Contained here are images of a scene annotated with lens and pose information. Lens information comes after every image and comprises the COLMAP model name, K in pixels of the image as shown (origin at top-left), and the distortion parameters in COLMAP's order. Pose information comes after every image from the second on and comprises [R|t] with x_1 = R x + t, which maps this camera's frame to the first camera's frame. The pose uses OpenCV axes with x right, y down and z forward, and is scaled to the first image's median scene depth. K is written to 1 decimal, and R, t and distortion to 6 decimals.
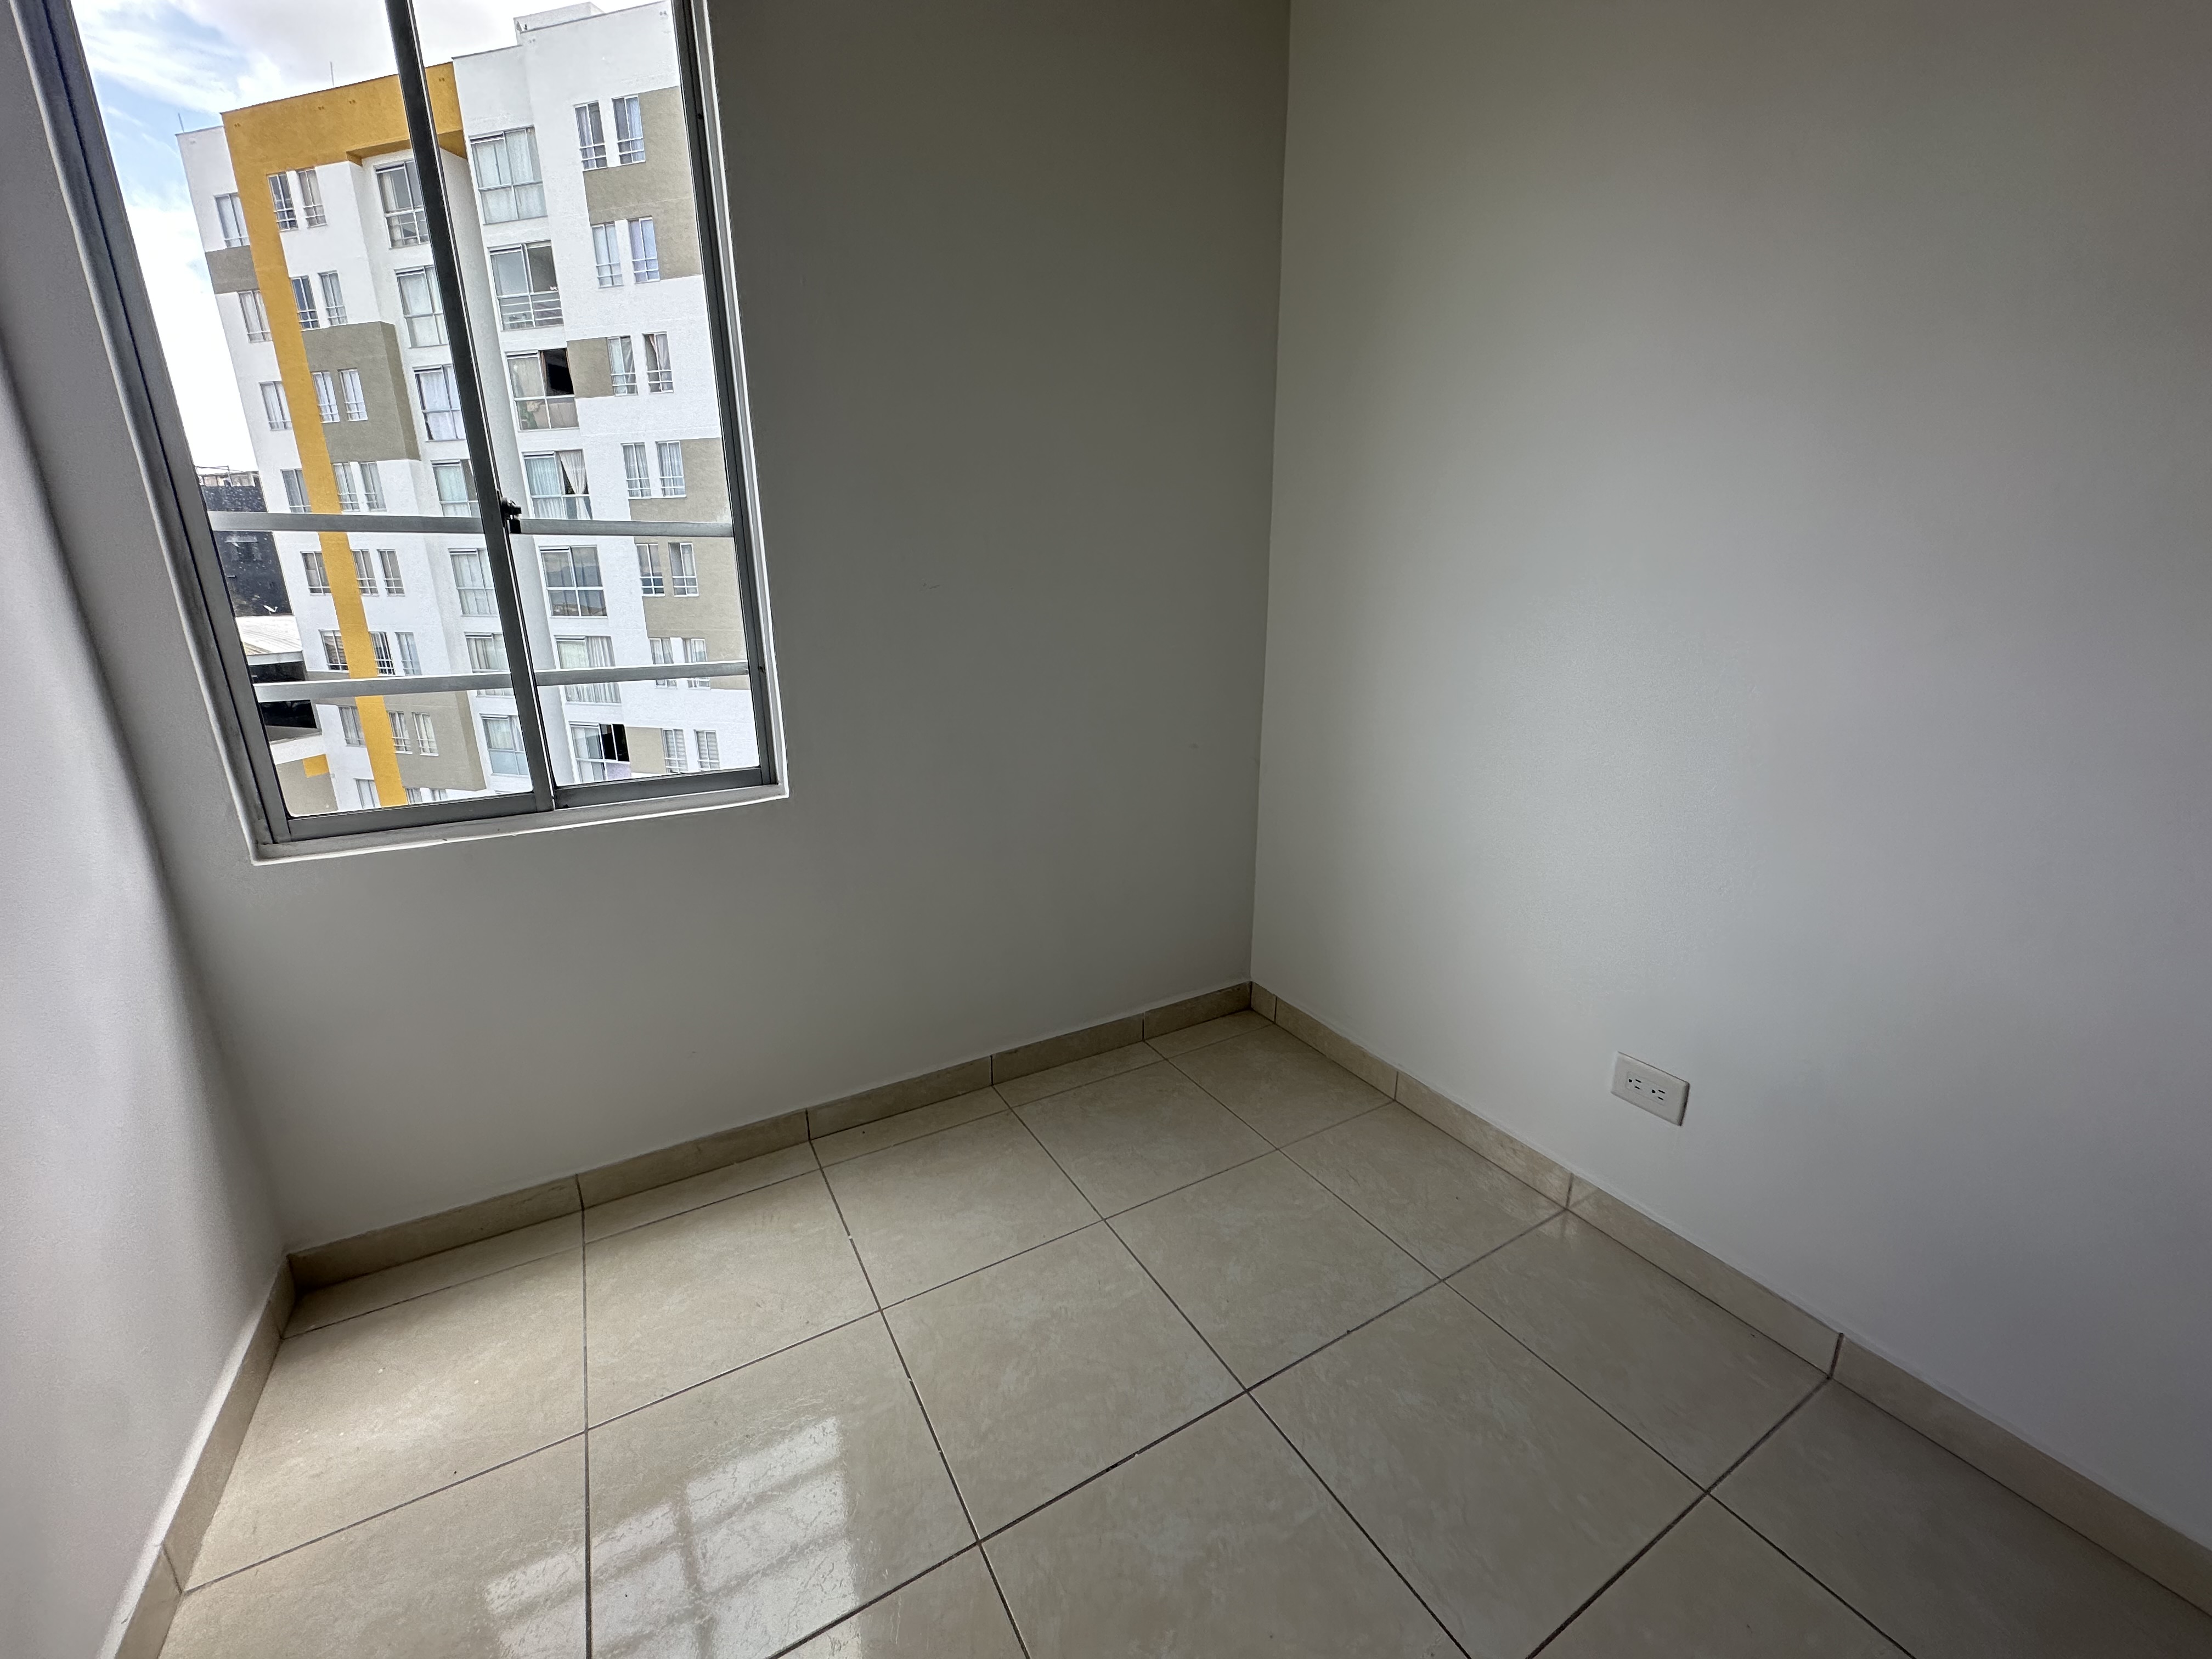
lens RADIAL K [[889.9, 0, 1101.6], [0, 889.9, 831.0], [0, 0, 1]] dist [-0.002511, 0.000419]
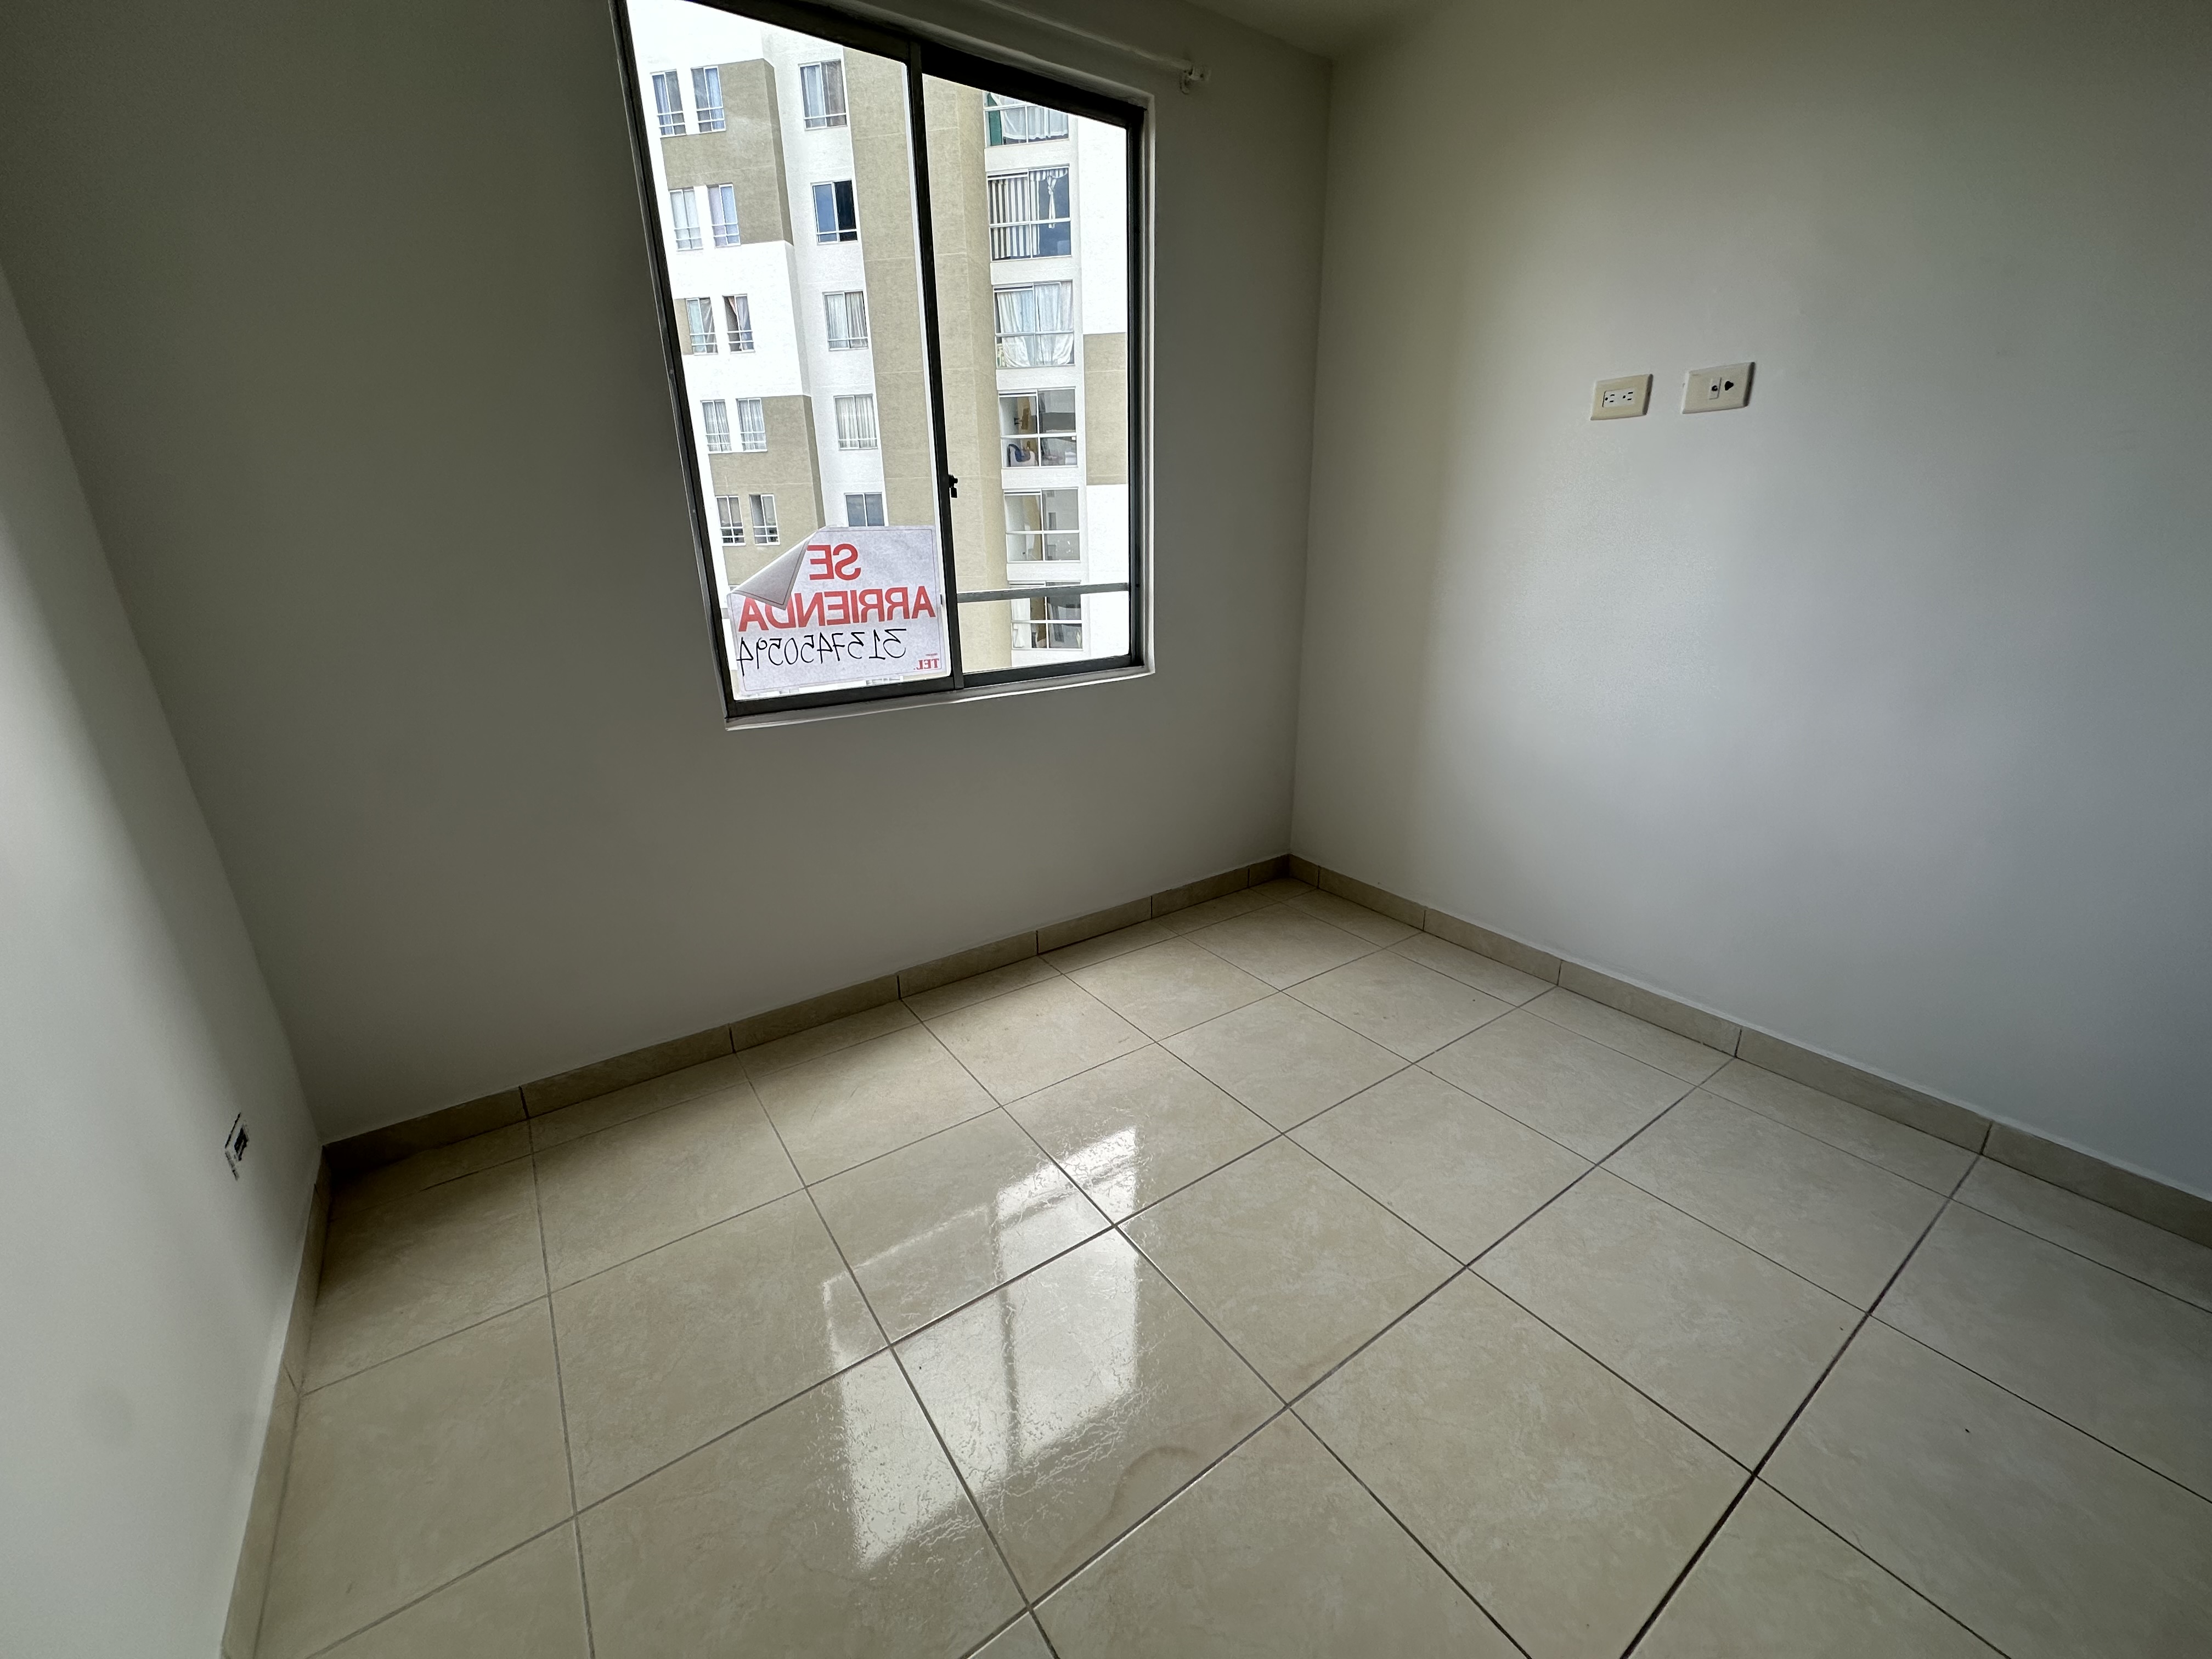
lens RADIAL K [[889.9, 0, 1119.9], [0, 889.9, 830.9], [0, 0, 1]] dist [-0.002511, 0.000419]
pose [[0.996626, -0.036080, 0.073719, -0.431023], [0.031896, 0.997855, 0.057172, 0.111169], [-0.075624, -0.054628, 0.995639, -0.407742]]
